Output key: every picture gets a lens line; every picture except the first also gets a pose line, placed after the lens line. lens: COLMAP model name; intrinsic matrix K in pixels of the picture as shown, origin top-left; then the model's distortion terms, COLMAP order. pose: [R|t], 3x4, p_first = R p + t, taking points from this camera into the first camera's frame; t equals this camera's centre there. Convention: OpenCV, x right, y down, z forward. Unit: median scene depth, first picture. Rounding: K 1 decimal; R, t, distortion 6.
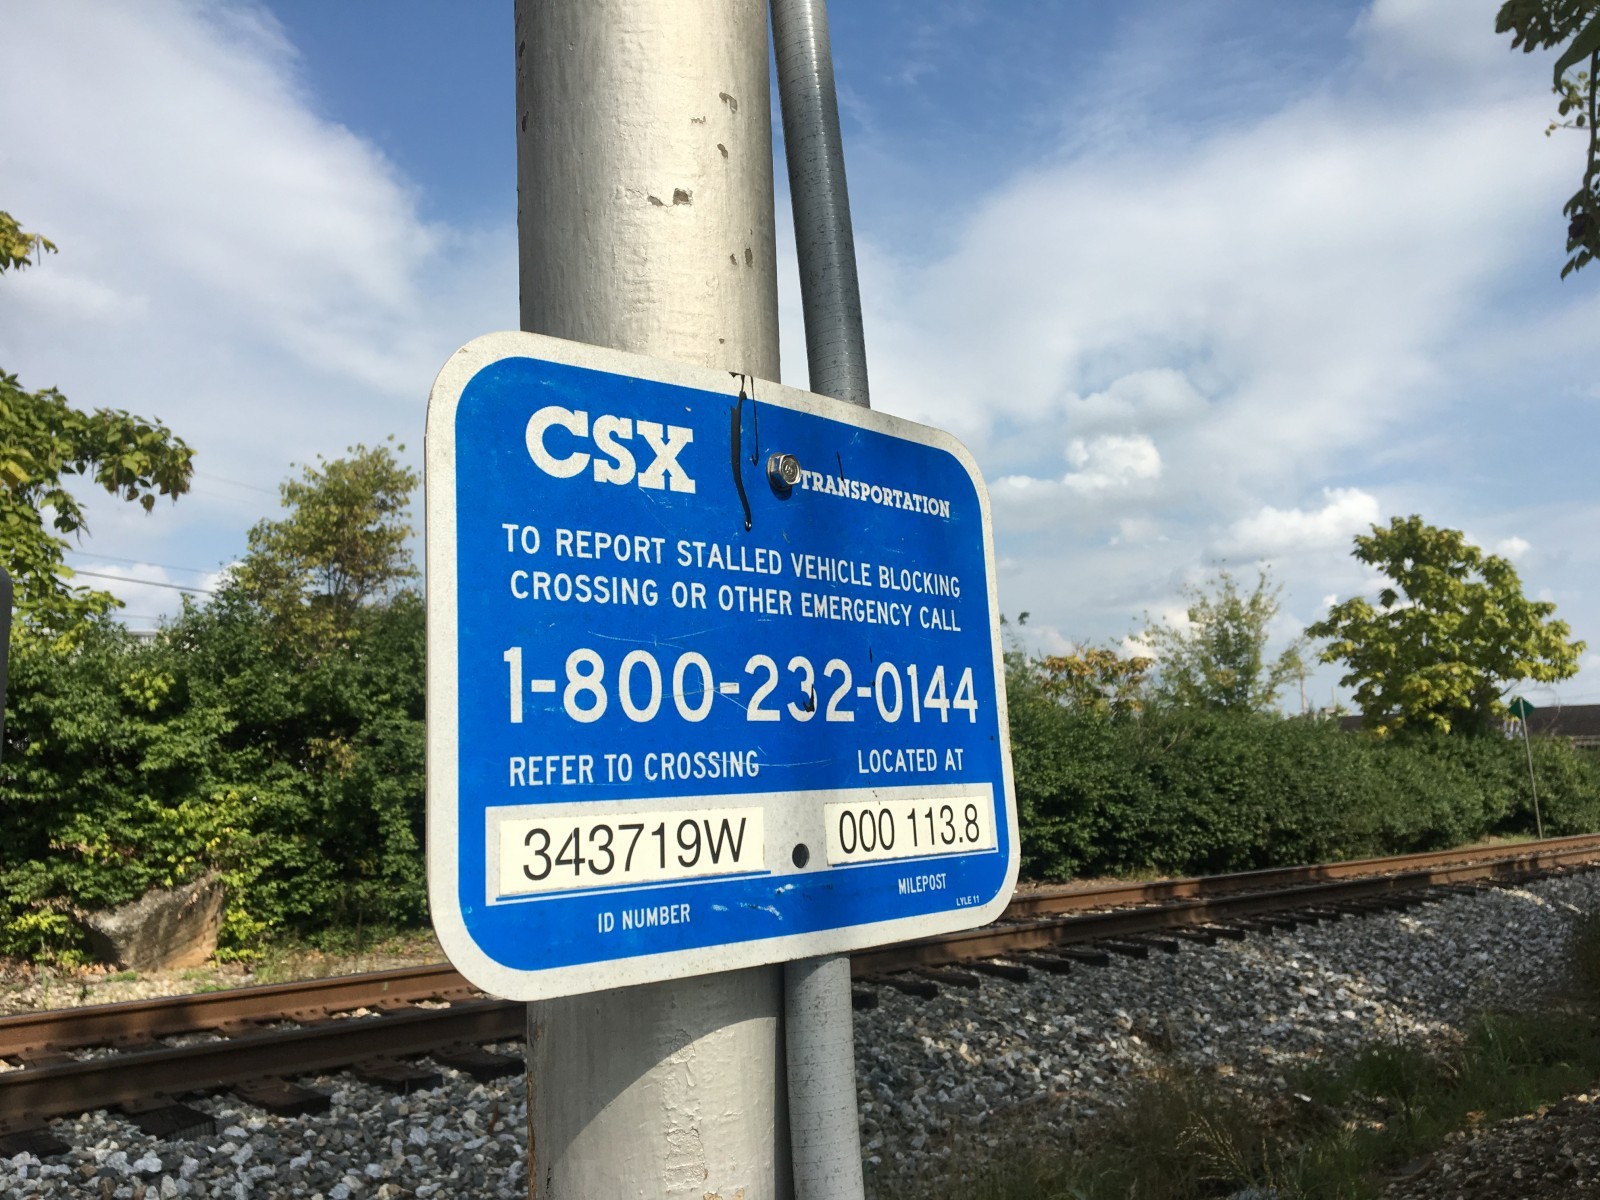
lens RADIAL K [[1373.5, 0, 795.1], [0, 1373.5, 579.7], [0, 0, 1]] dist [0.077967, -0.116088]
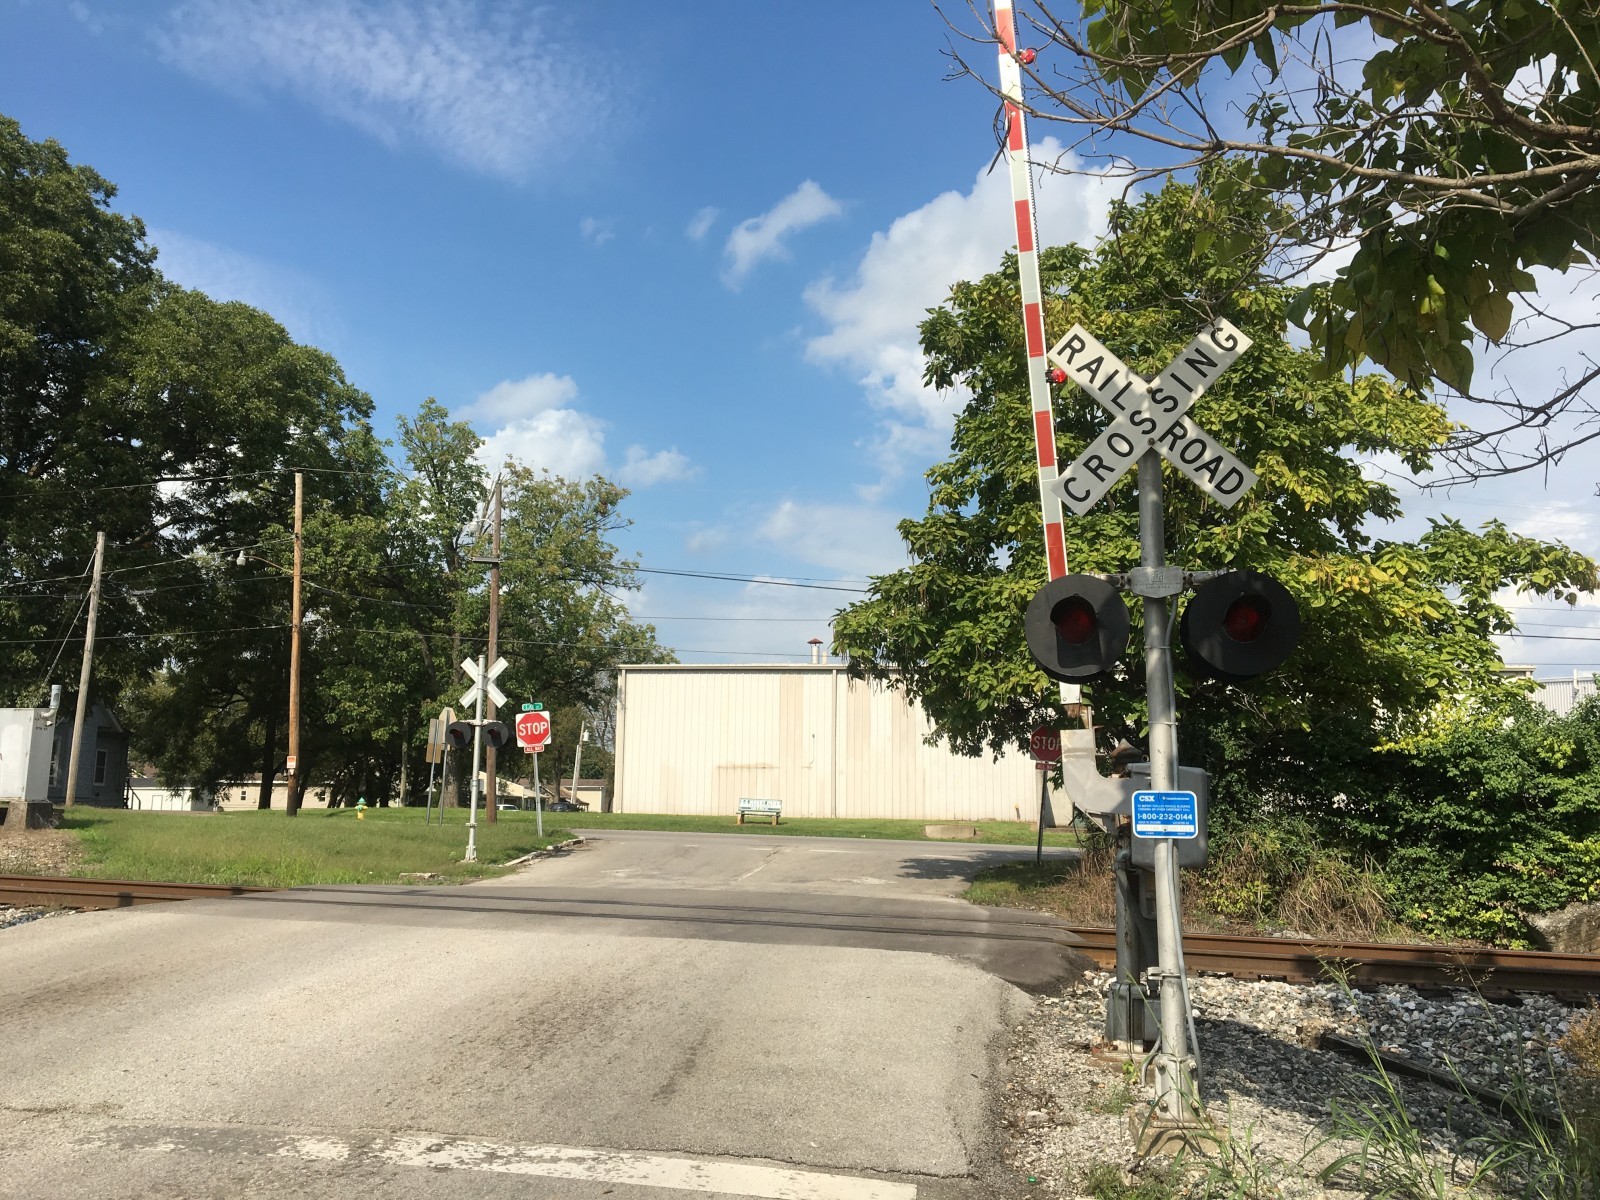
lens RADIAL K [[1368.8, 0, 794.3], [0, 1368.8, 612.2], [0, 0, 1]] dist [0.087331, -0.142650]
pose [[0.491394, -0.095124, -0.865727, 0.348309], [0.094696, 0.993960, -0.055464, -0.051670], [0.865774, -0.054726, 0.497434, -0.298571]]
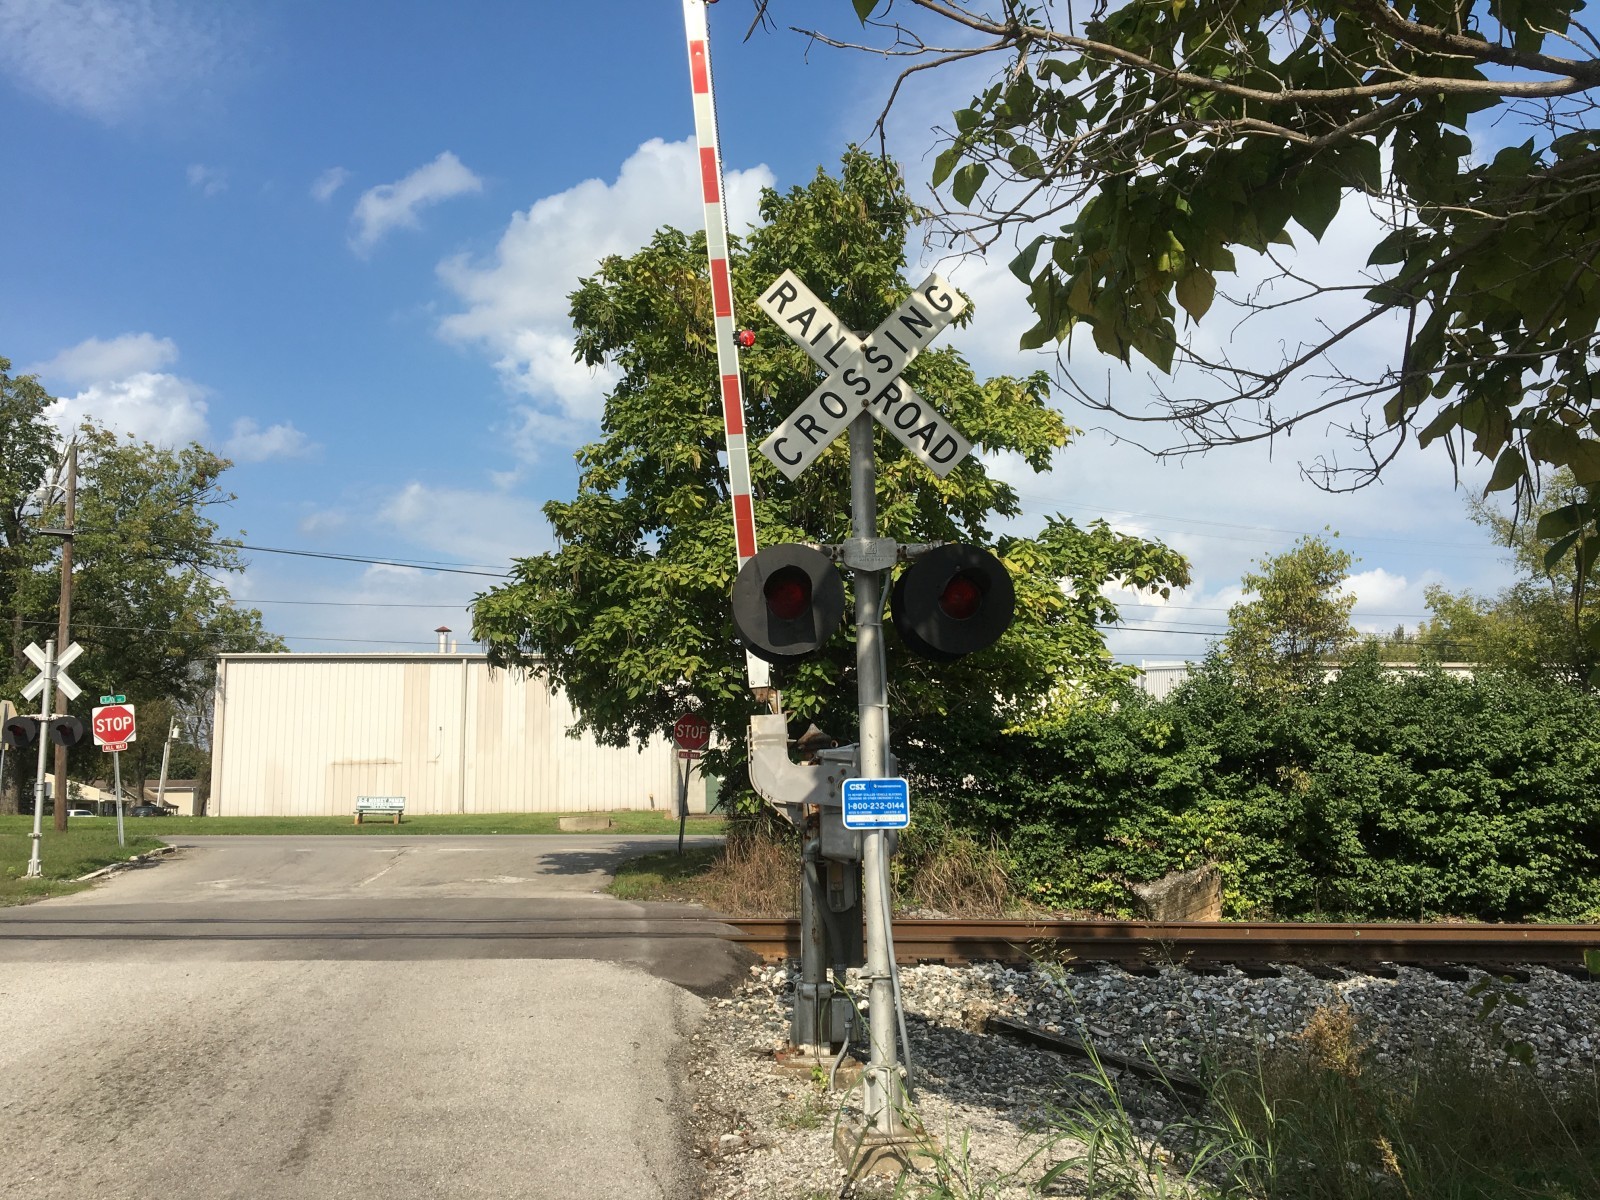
lens RADIAL K [[1360.5, 0, 799.9], [0, 1360.5, 609.6], [0, 0, 1]] dist [0.103580, -0.164194]
pose [[0.708259, -0.083829, -0.700958, 0.288980], [0.093037, 0.995348, -0.025029, -0.049930], [0.699795, -0.047488, 0.712763, -0.281945]]
